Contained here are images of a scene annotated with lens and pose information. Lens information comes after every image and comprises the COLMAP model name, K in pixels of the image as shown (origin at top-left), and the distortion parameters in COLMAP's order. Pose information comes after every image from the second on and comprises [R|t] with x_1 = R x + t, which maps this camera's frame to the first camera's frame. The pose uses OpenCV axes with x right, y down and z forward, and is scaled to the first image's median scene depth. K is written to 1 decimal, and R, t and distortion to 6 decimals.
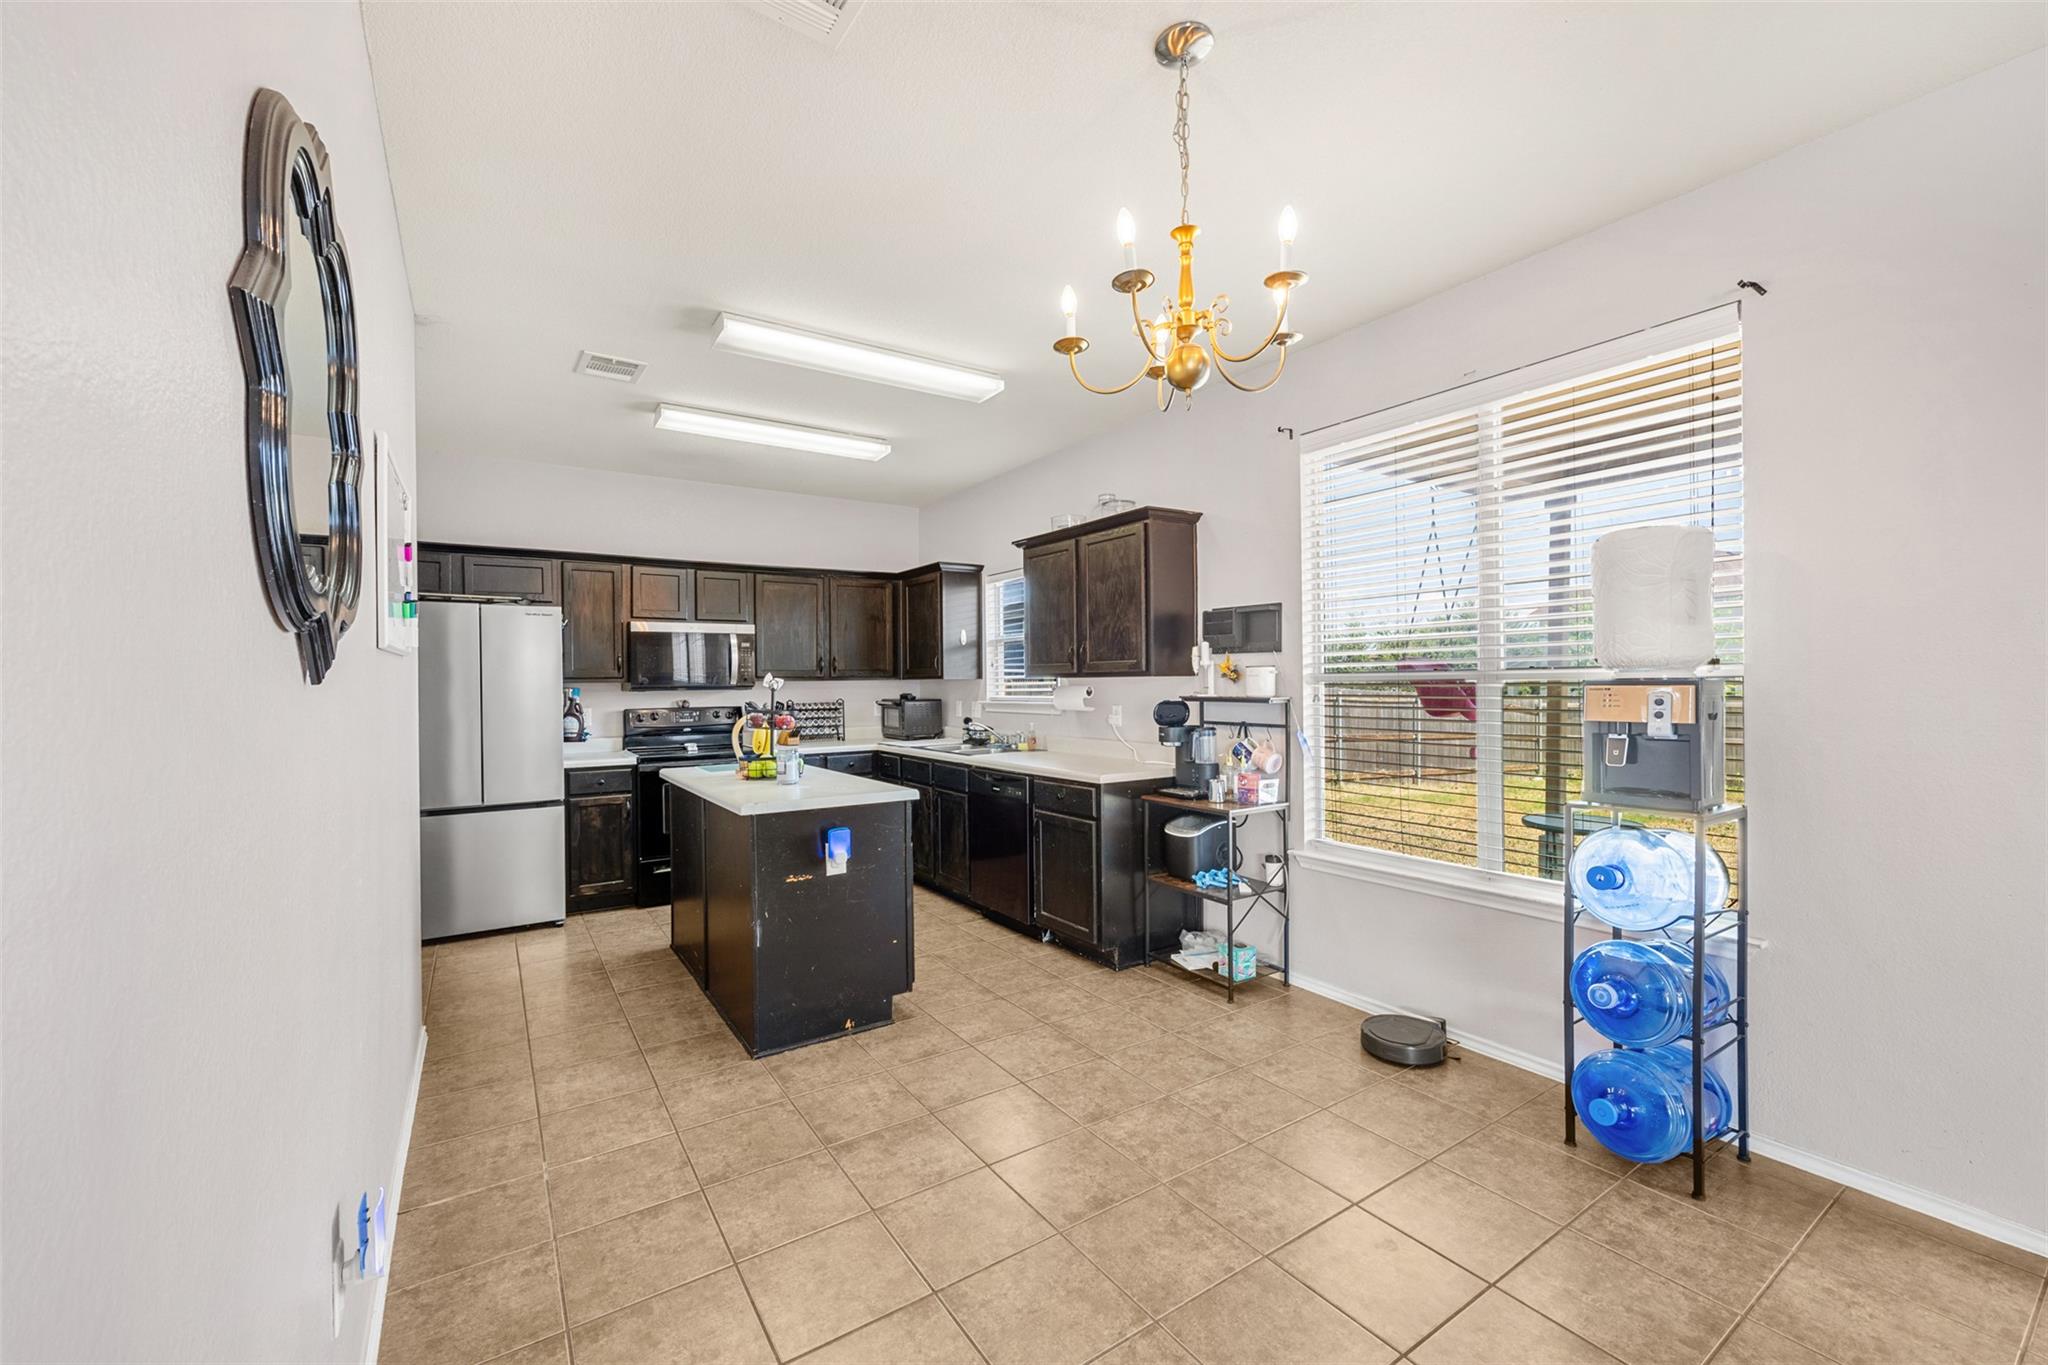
lens RADIAL K [[822.5, 0, 1021.1], [0, 822.5, 679.7], [0, 0, 1]] dist [-0.000988, 0.000263]
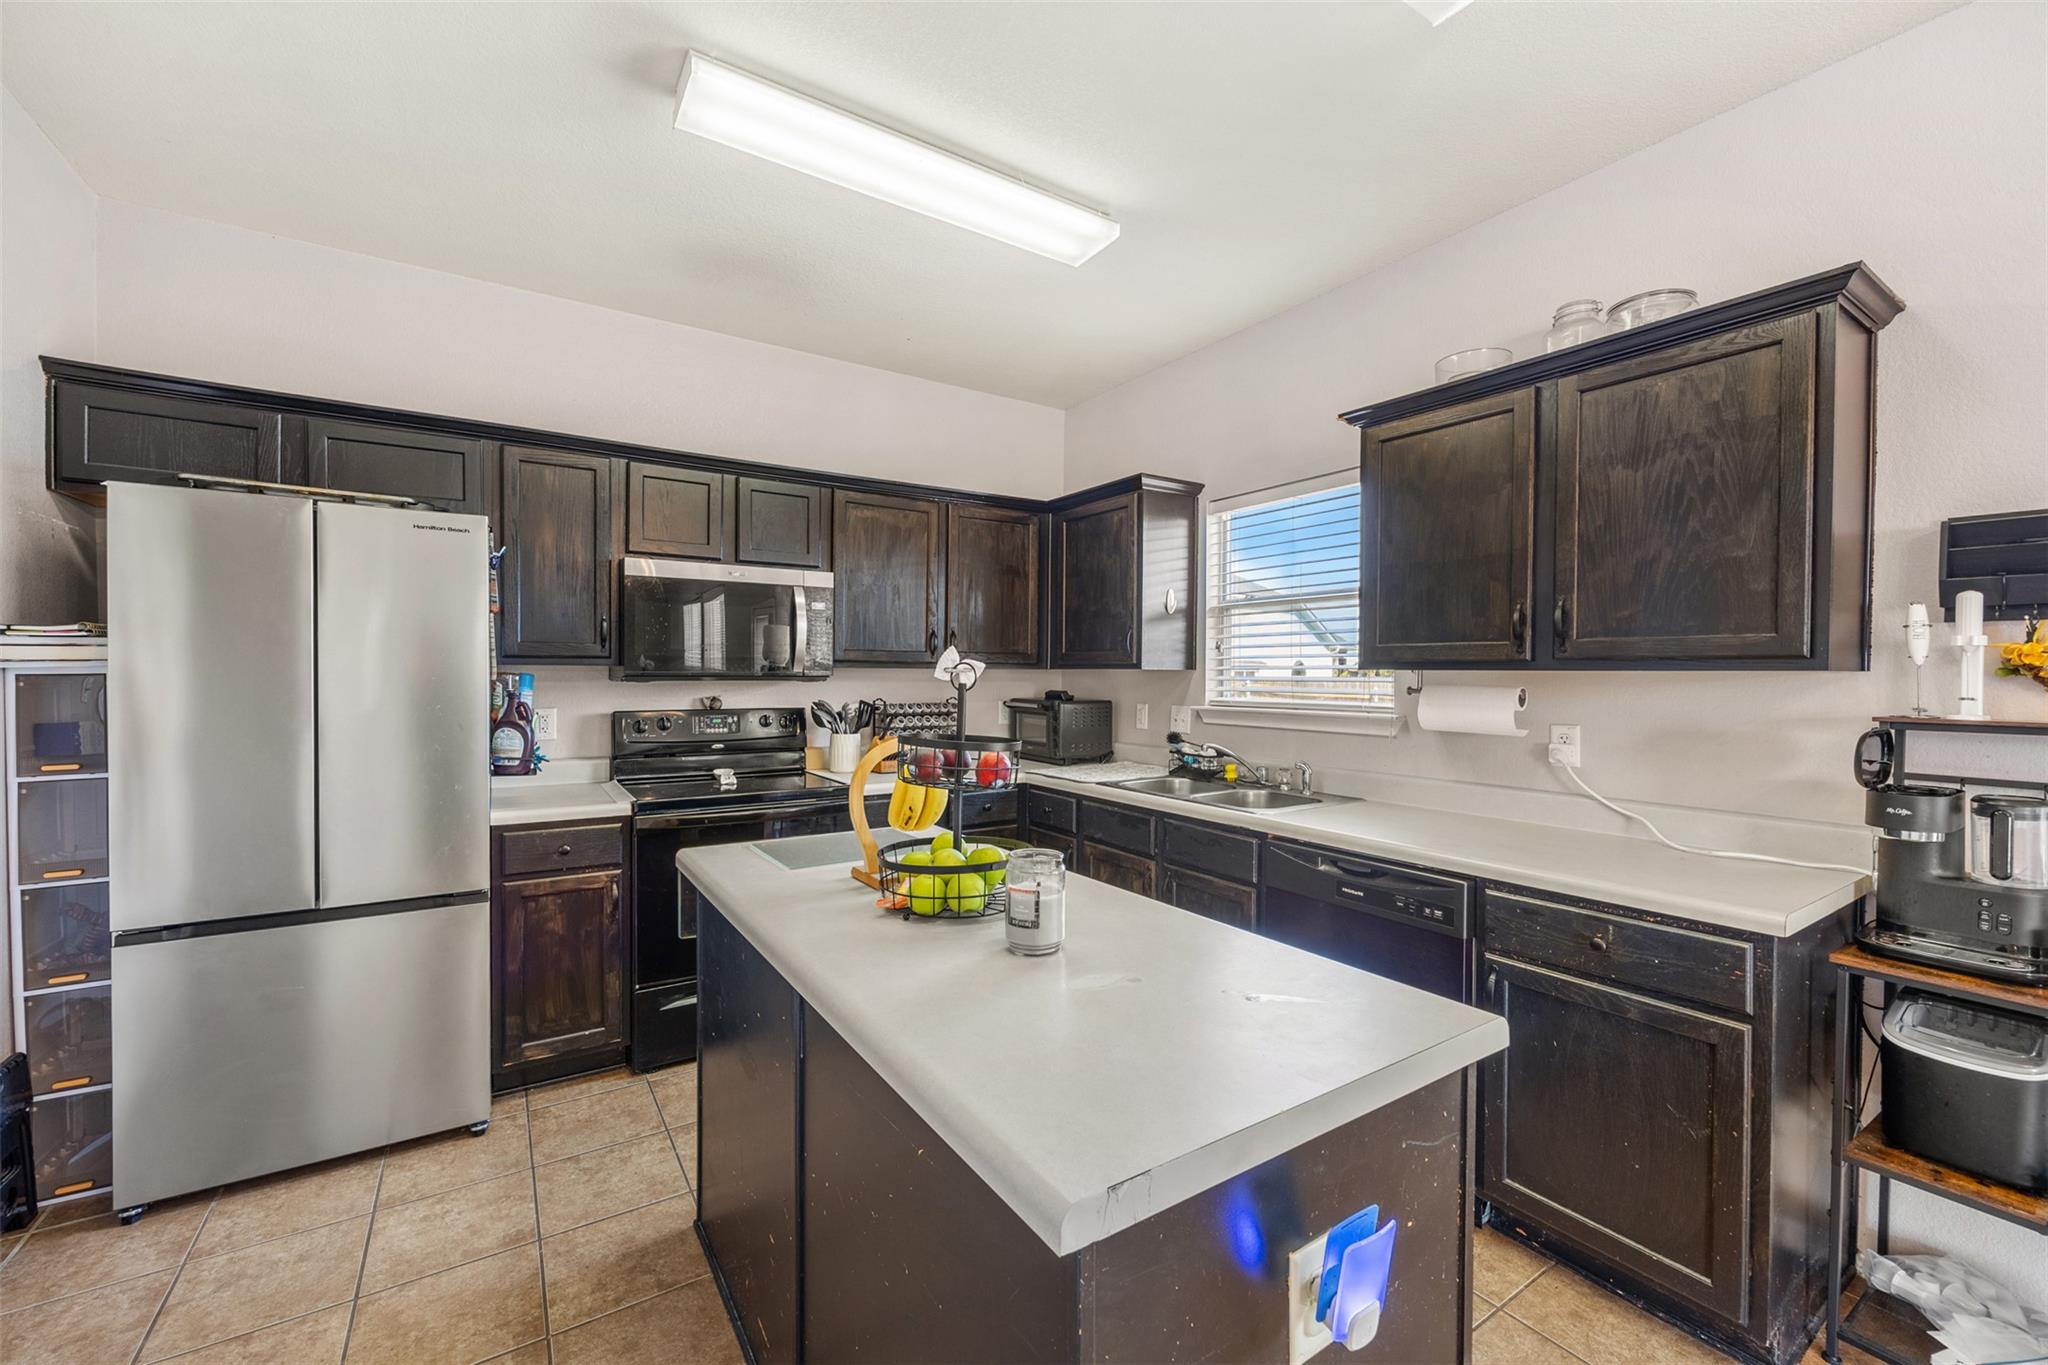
lens RADIAL K [[822.5, 0, 1024.6], [0, 822.5, 679.9], [0, 0, 1]] dist [-0.000988, 0.000263]
pose [[0.999868, 0.016177, -0.001231, -0.195770], [-0.016162, 0.999805, 0.011343, 0.002002], [0.001414, -0.011322, 0.999935, 0.430412]]
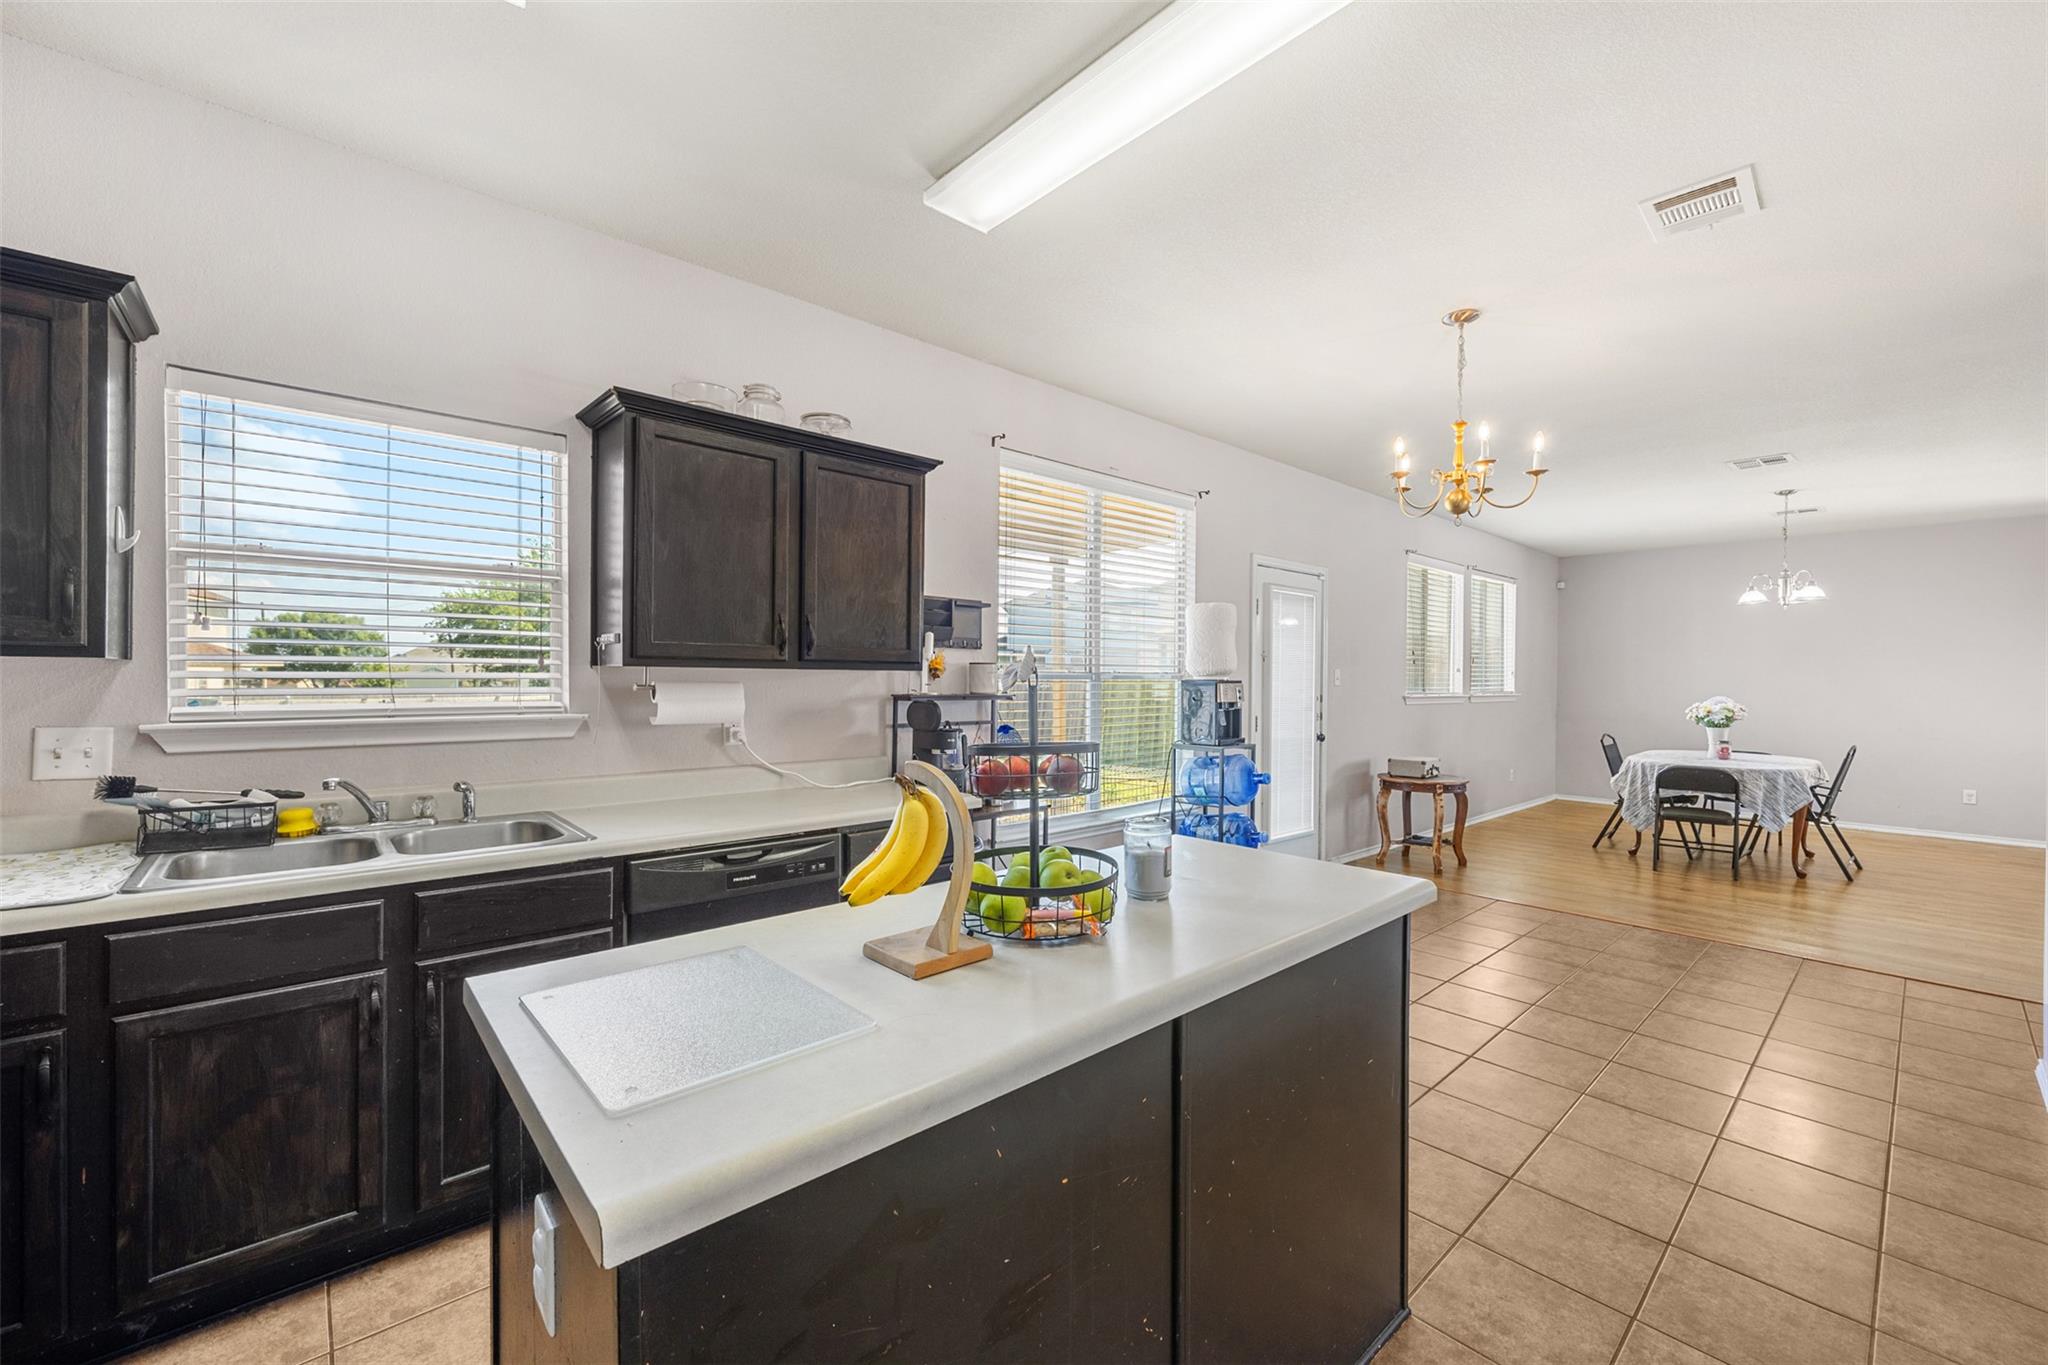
lens RADIAL K [[822.5, 0, 1026.1], [0, 822.5, 680.8], [0, 0, 1]] dist [-0.000988, 0.000263]
pose [[-0.155167, 0.001442, 0.987887, -0.489424], [-0.010027, 0.999945, -0.003034, 0.005394], [-0.987837, -0.010377, -0.155144, 0.770813]]
